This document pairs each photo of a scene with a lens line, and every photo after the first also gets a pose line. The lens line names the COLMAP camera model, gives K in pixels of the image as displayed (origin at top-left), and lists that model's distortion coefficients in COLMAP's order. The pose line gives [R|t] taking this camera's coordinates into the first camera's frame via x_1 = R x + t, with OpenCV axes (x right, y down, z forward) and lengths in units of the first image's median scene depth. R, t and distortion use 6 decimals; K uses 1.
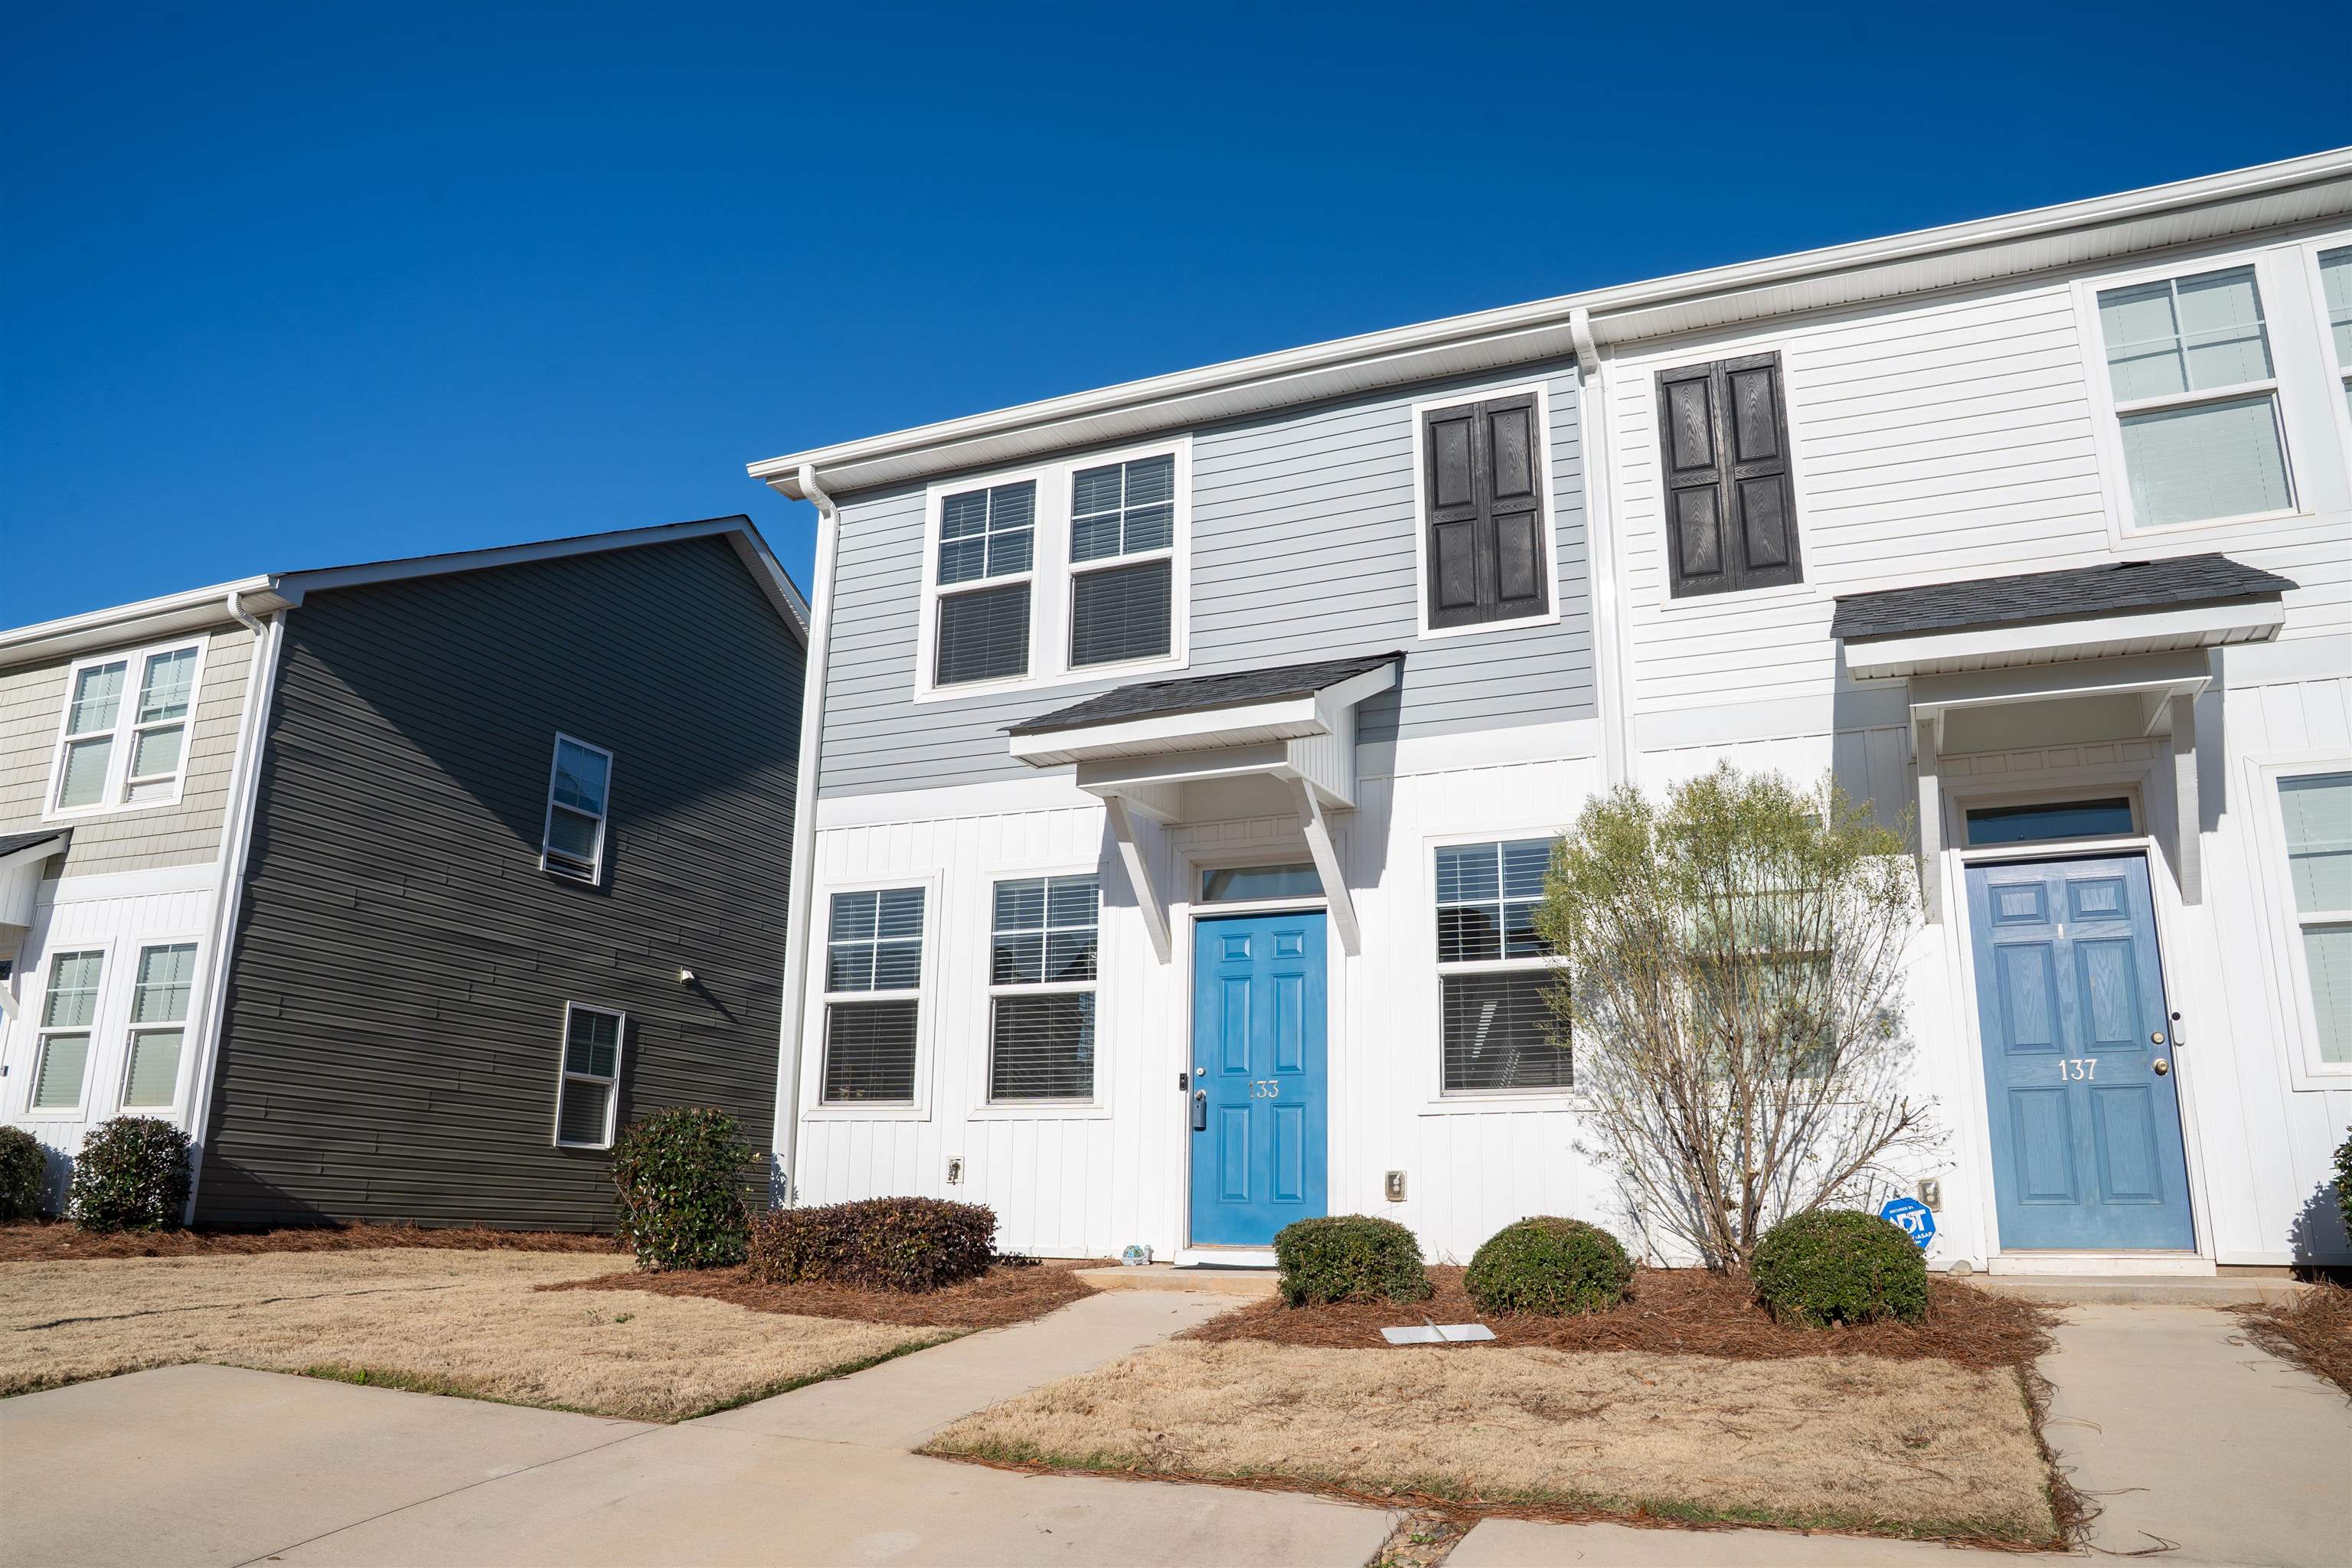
lens RADIAL K [[1654.8, 0, 1161.7], [0, 1654.8, 784.1], [0, 0, 1]] dist [-0.114971, 0.068463]
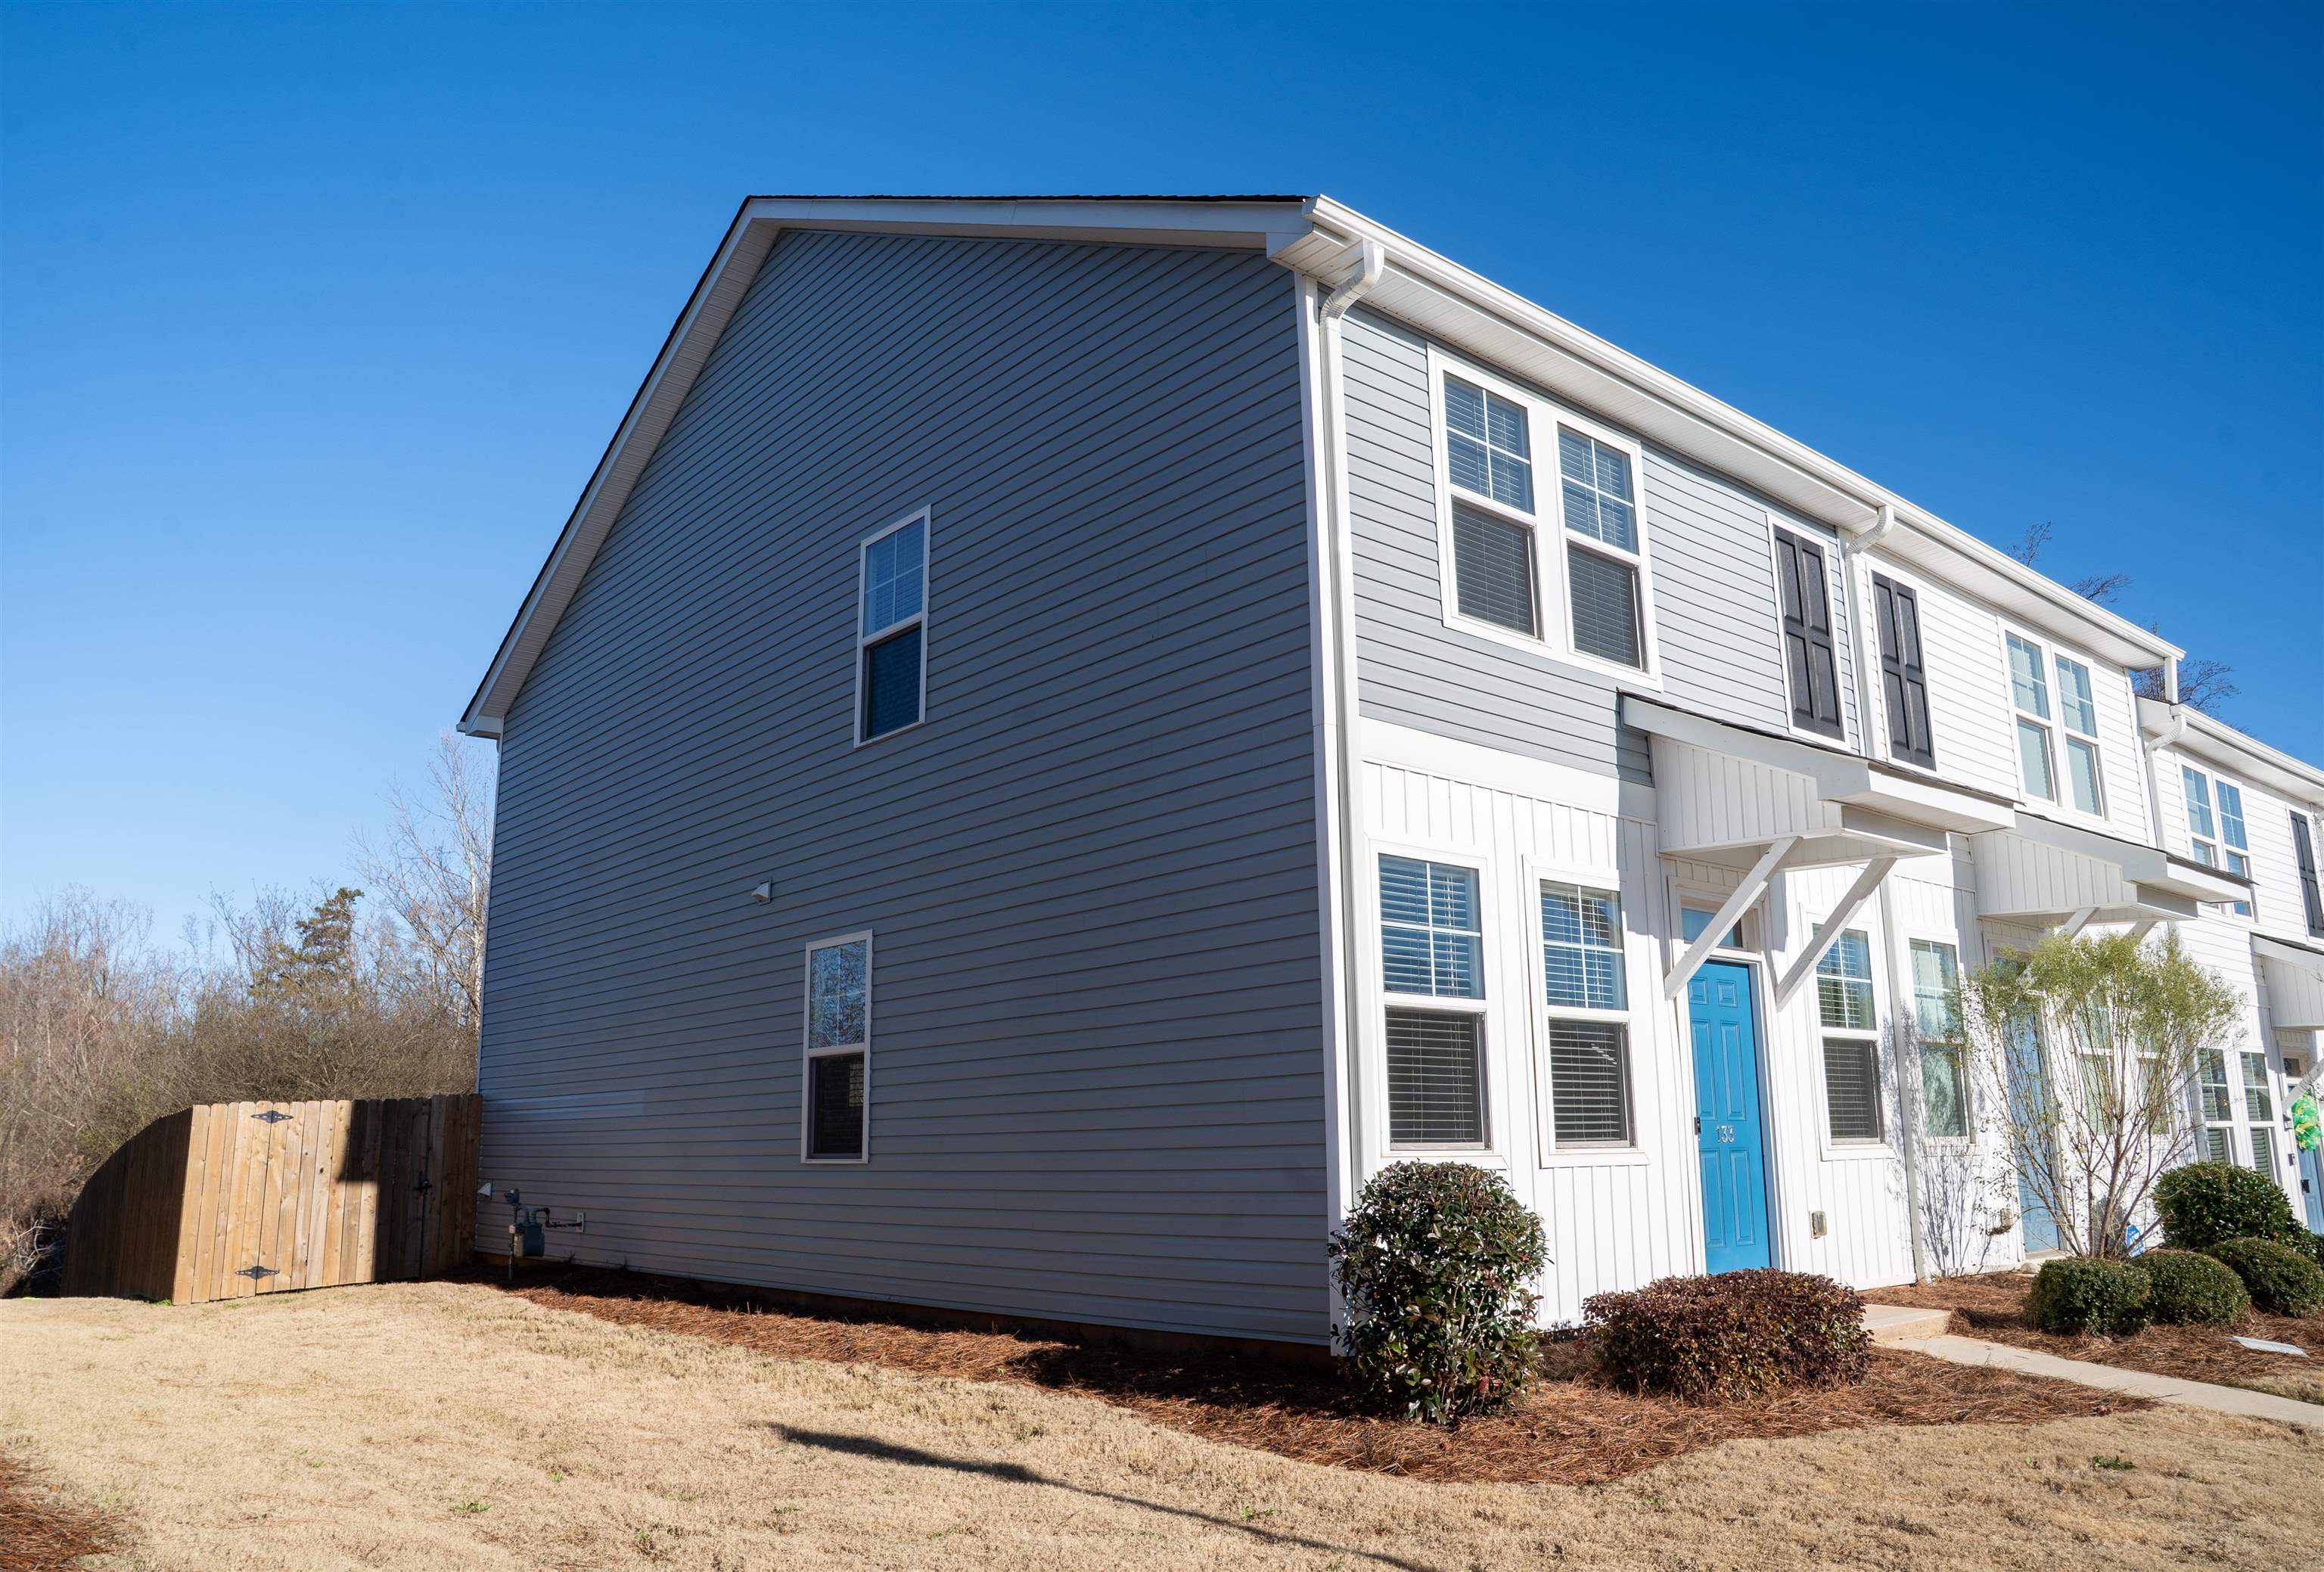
lens RADIAL K [[1690.9, 0, 1161.4], [0, 1690.9, 774.7], [0, 0, 1]] dist [-0.074377, 0.001338]
pose [[0.427528, 0.180750, 0.885748, -1.008537], [-0.226028, 0.970060, -0.088857, 0.134390], [-0.875289, -0.162215, 0.455583, 0.834983]]
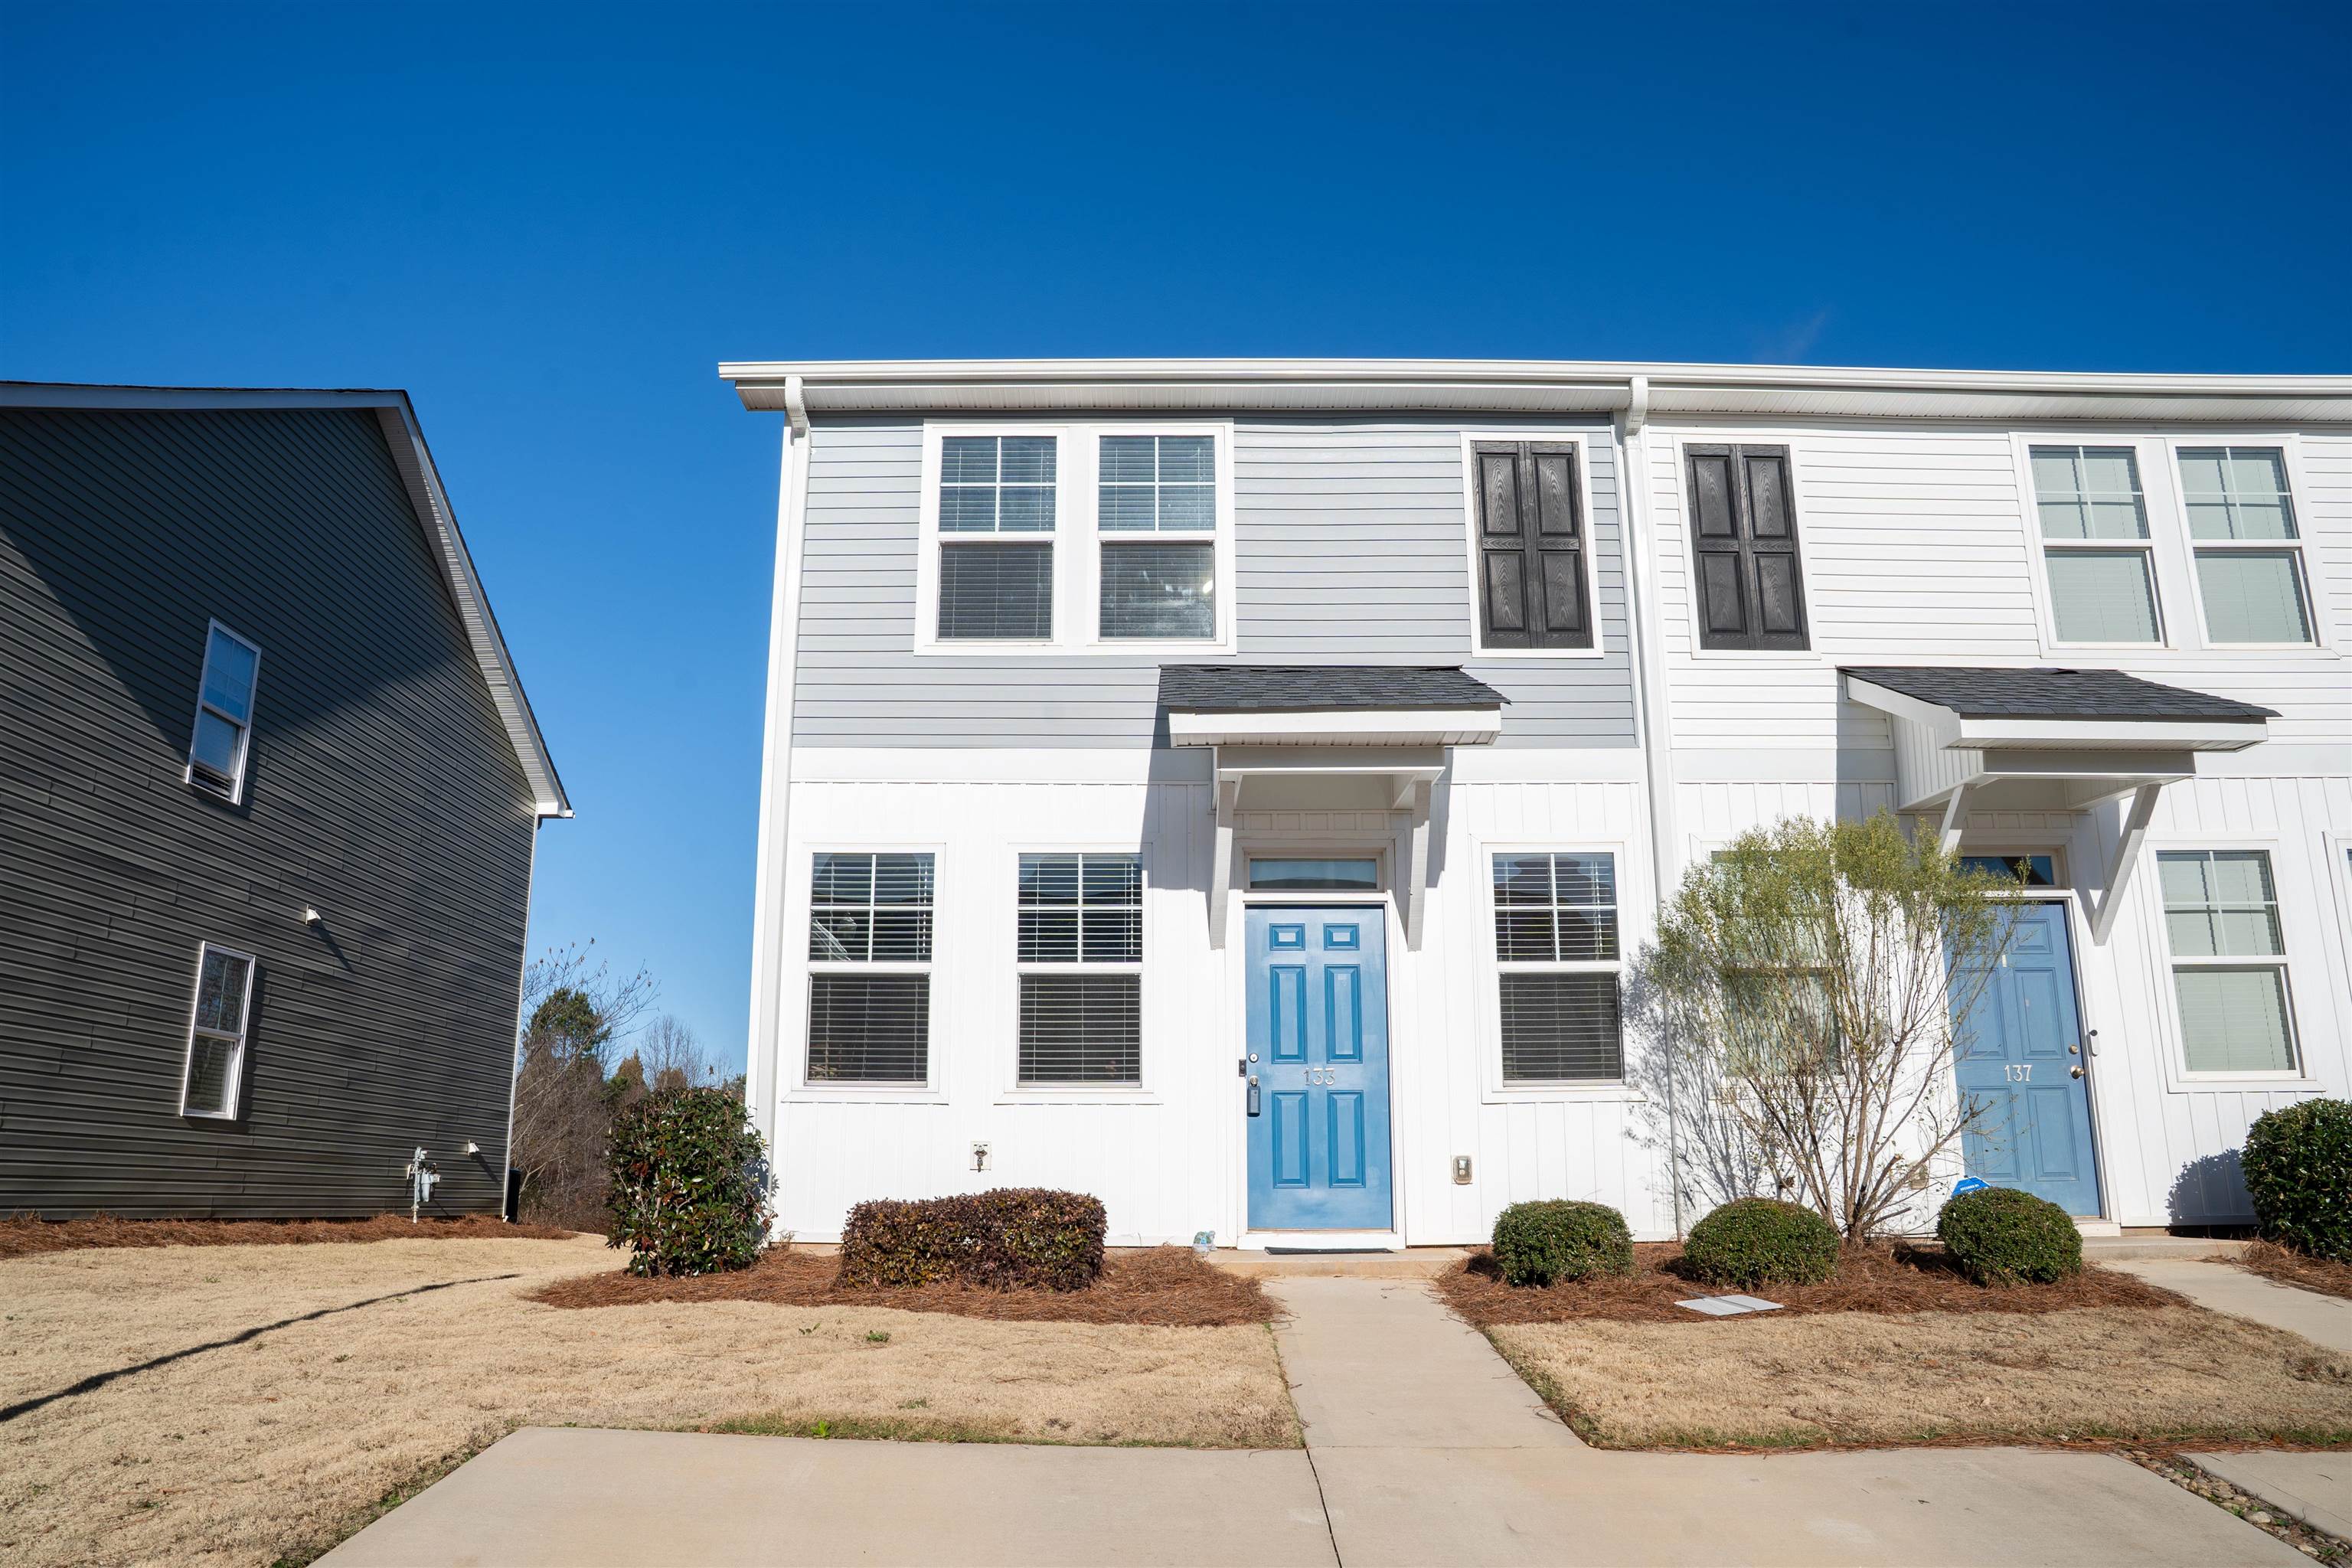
lens RADIAL K [[1654.8, 0, 1170.6], [0, 1654.8, 779.9], [0, 0, 1]] dist [-0.114971, 0.068463]
pose [[0.913282, 0.083970, 0.398579, -0.429898], [-0.091695, 0.995787, 0.000320, 0.008984], [-0.396873, -0.036840, 0.917134, 0.098035]]
